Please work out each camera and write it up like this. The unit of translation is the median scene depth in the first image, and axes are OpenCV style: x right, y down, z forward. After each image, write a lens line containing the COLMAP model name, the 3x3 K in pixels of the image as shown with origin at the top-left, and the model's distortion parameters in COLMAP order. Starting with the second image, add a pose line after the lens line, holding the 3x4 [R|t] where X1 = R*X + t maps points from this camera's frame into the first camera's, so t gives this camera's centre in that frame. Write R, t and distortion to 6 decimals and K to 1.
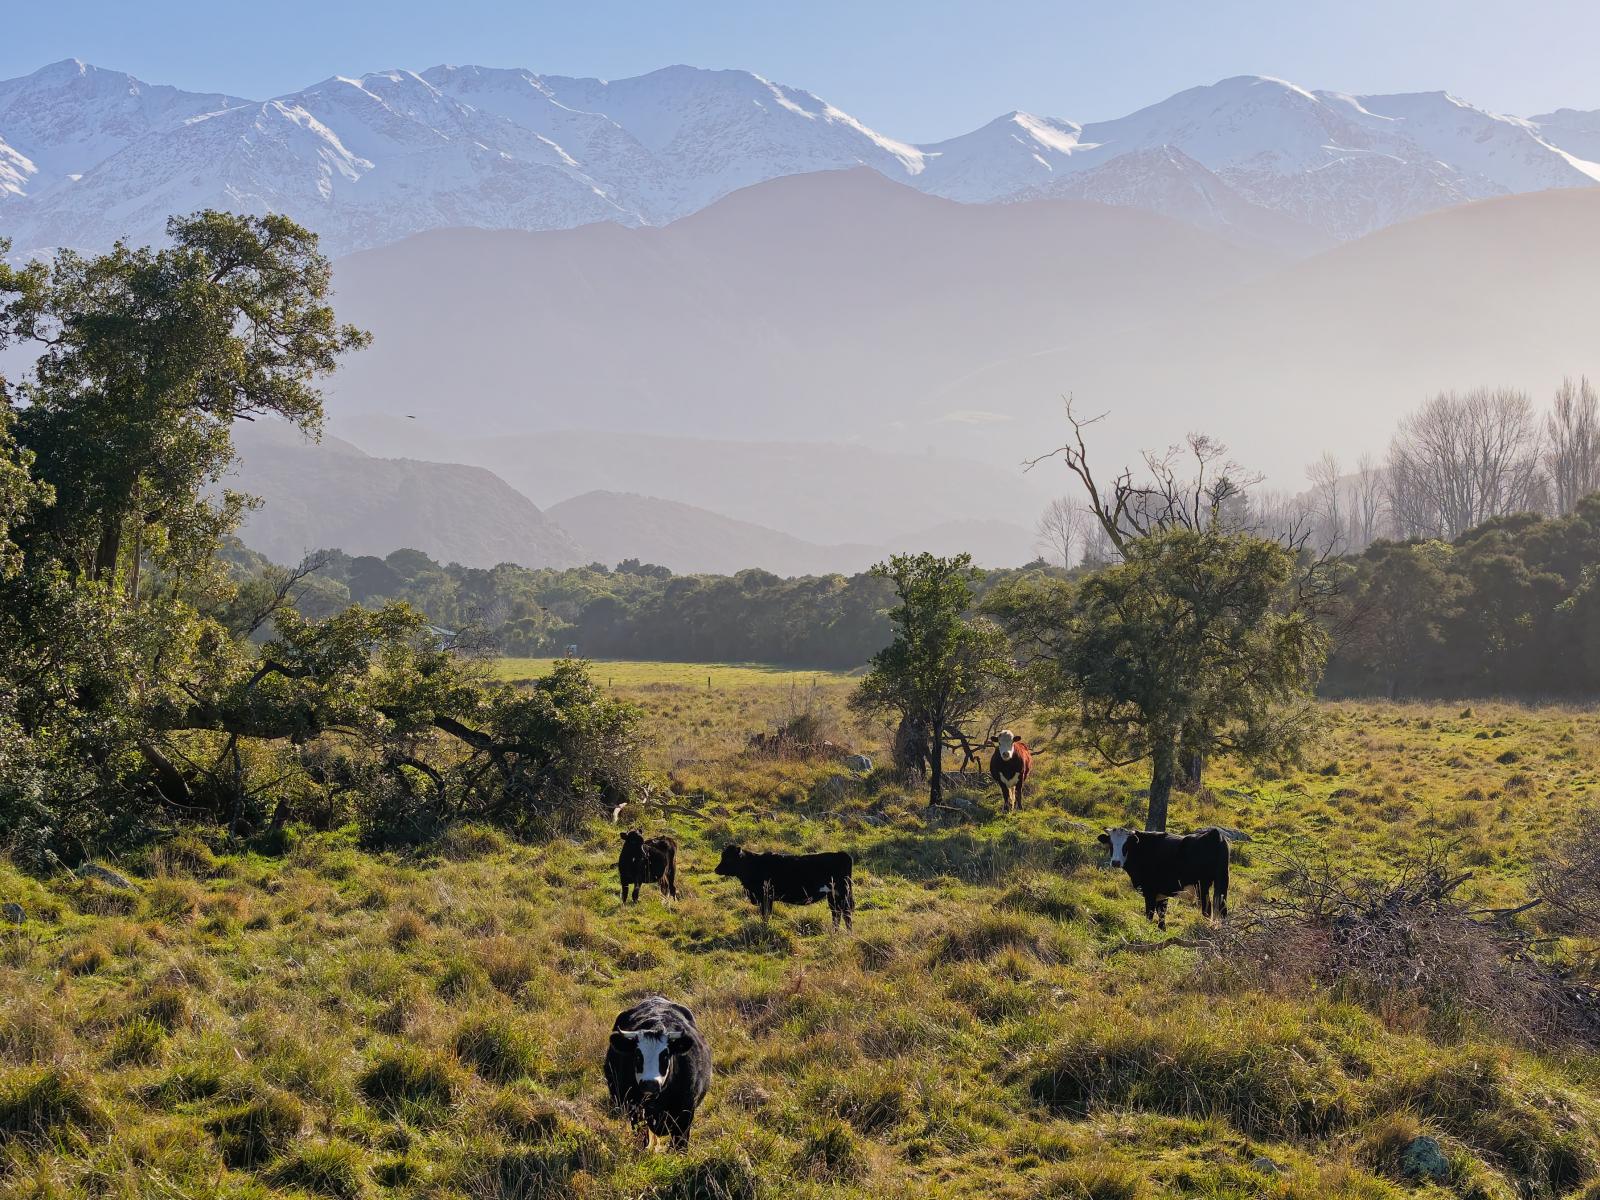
lens RADIAL K [[3545.5, 0, 800.0], [0, 3545.5, 600.0], [0, 0, 1]] dist [0.024348, -0.331970]
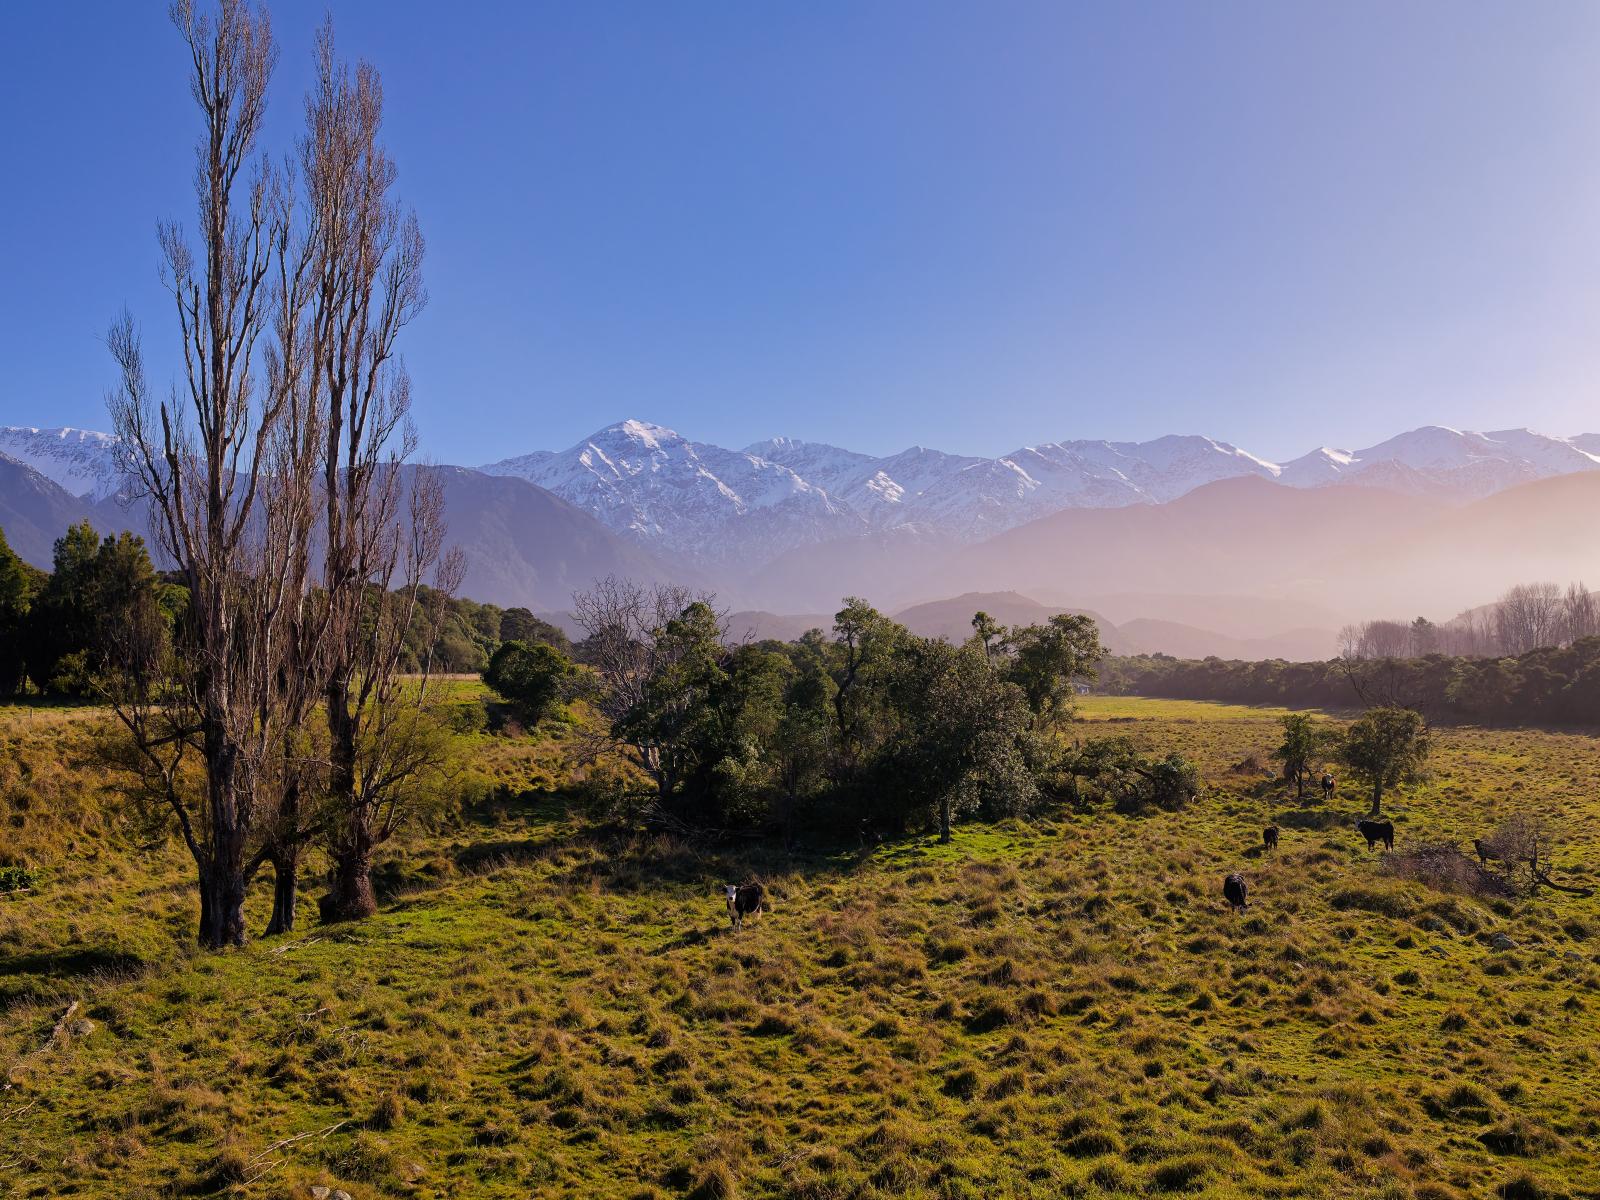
lens RADIAL K [[1484.2, 0, 800.0], [0, 1484.2, 600.0], [0, 0, 1]] dist [0.008315, -0.016152]
pose [[0.960762, -0.024744, -0.276267, -0.020320], [0.013477, 0.999001, -0.042606, -0.071197], [0.277045, 0.037211, 0.960136, -0.401916]]
